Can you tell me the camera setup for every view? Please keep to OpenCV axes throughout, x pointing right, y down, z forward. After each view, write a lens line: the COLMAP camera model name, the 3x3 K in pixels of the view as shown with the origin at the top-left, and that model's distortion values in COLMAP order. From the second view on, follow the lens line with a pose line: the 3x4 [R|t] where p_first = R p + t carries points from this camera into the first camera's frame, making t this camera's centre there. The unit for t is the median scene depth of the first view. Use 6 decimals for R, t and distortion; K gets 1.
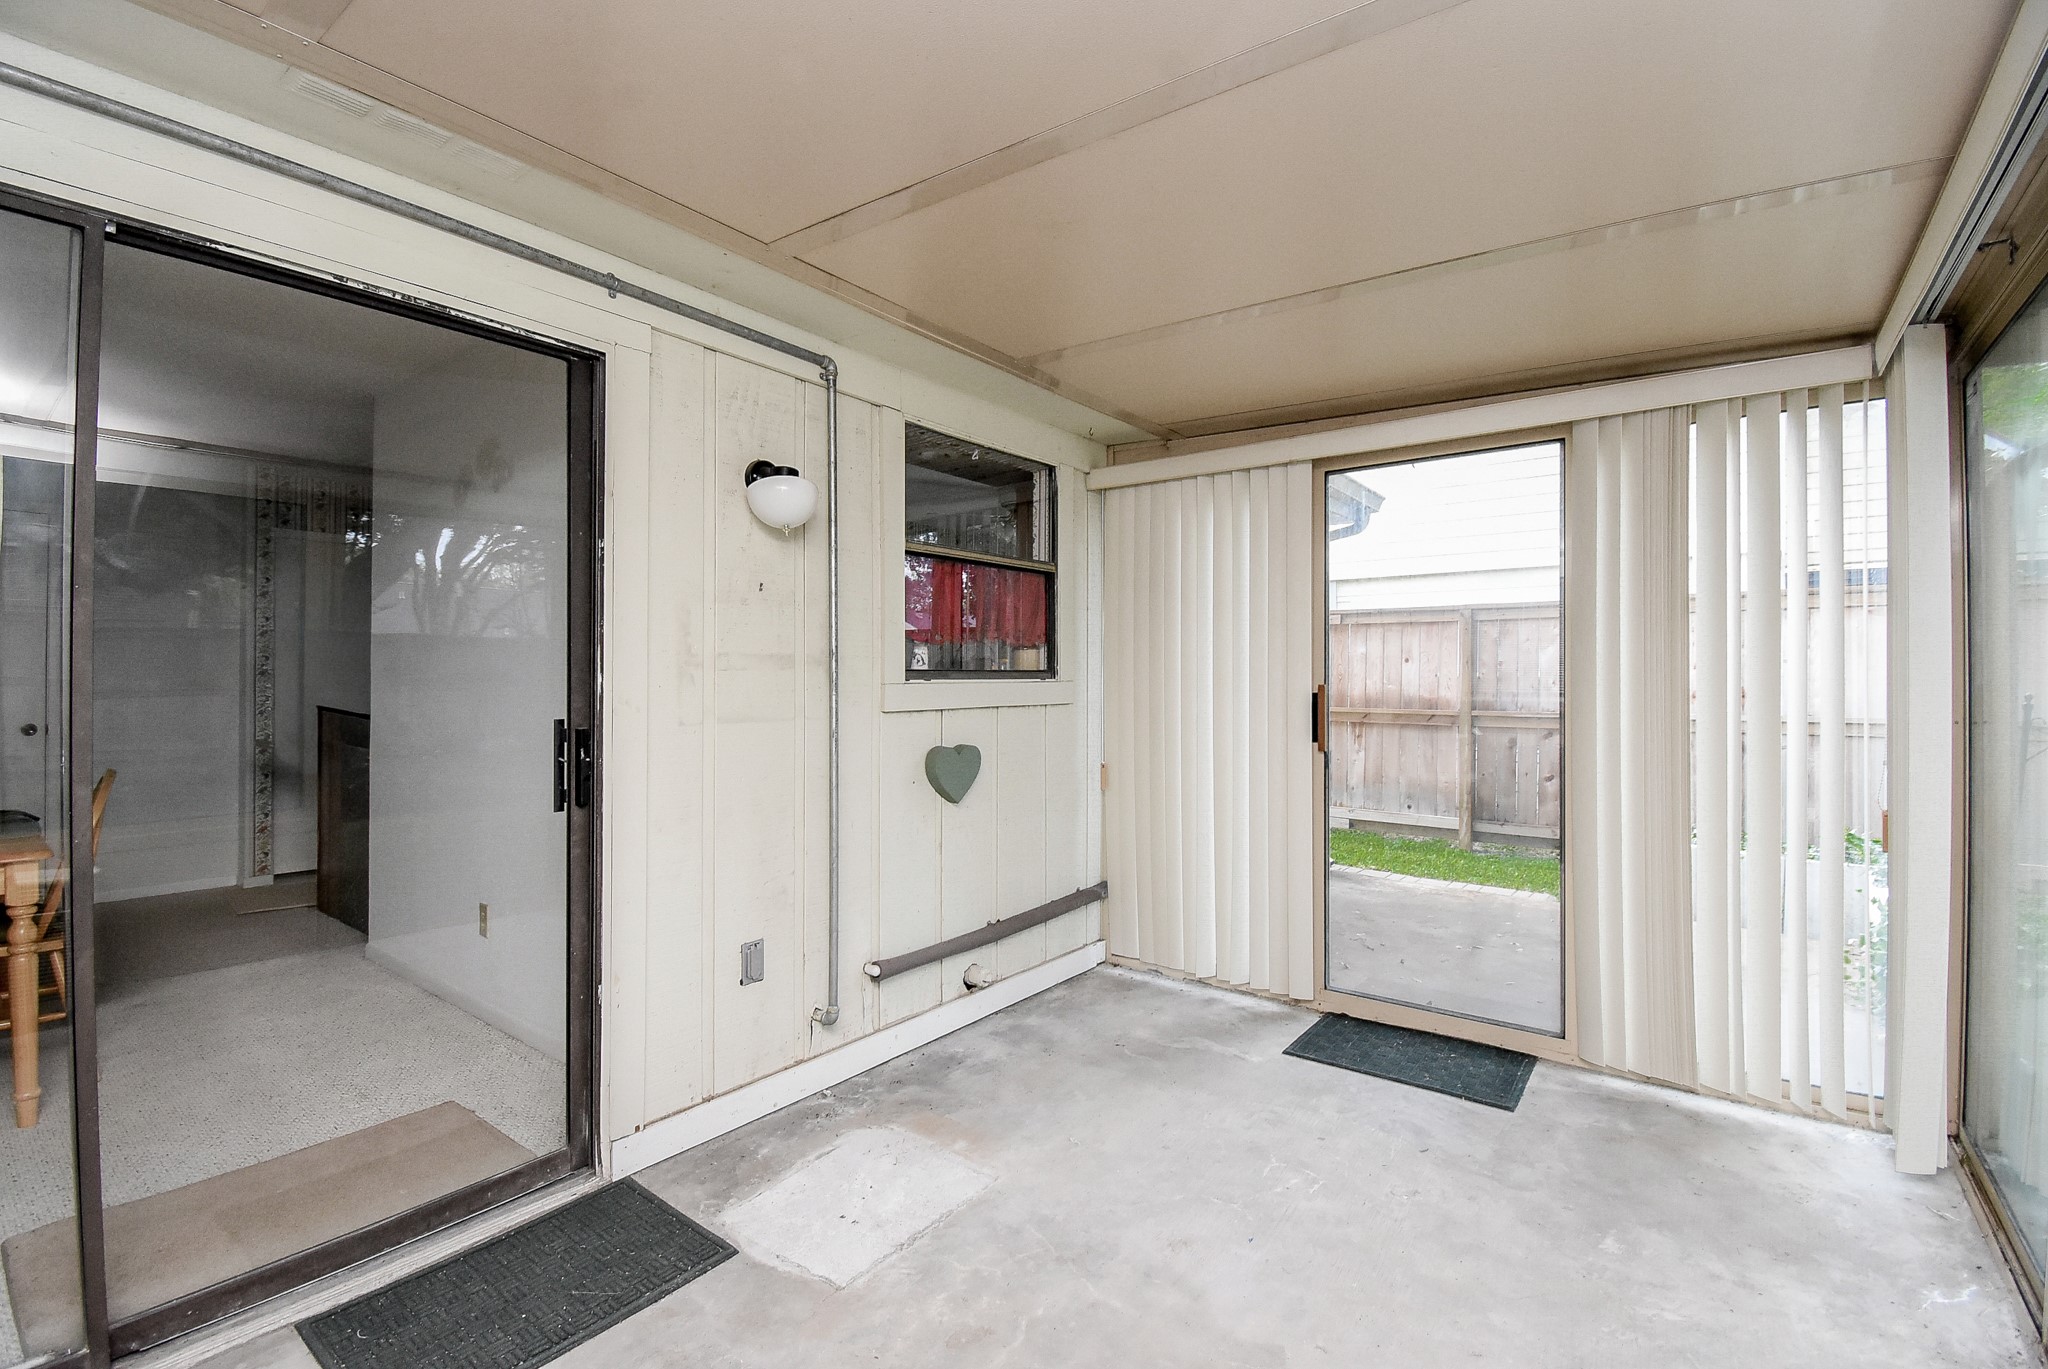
lens RADIAL K [[911.8, 0, 1021.7], [0, 911.8, 681.0], [0, 0, 1]] dist [0.025390, -0.028046]
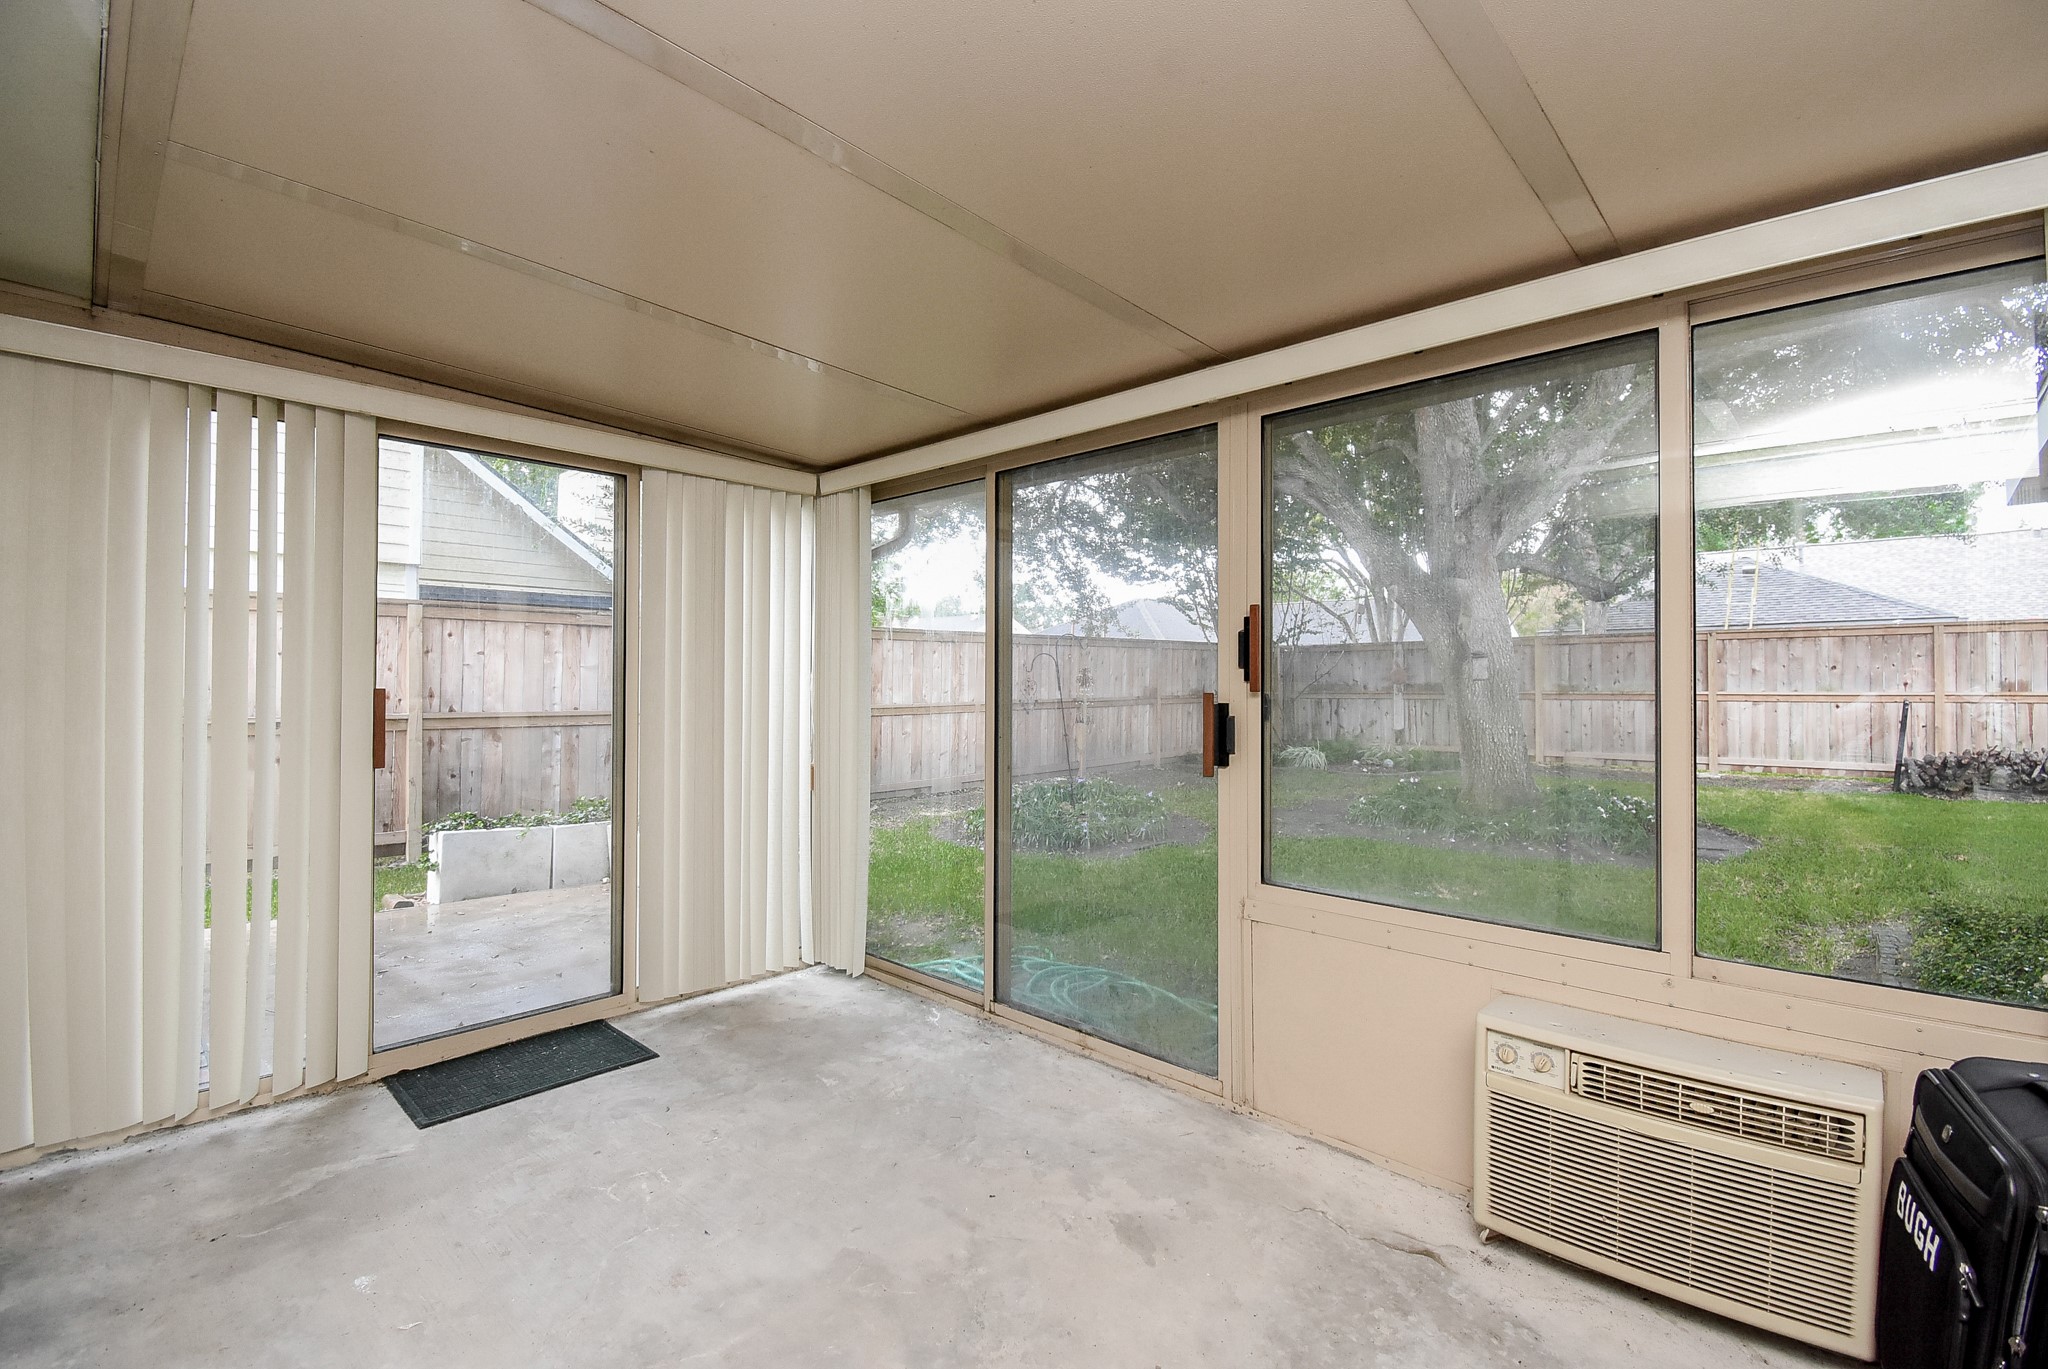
lens RADIAL K [[911.8, 0, 1021.7], [0, 911.8, 681.0], [0, 0, 1]] dist [0.025390, -0.028046]
pose [[0.104117, 0.003329, 0.994559, -0.530090], [-0.001552, 0.999994, -0.003184, -0.001096], [-0.994564, -0.001212, 0.104122, 0.395613]]
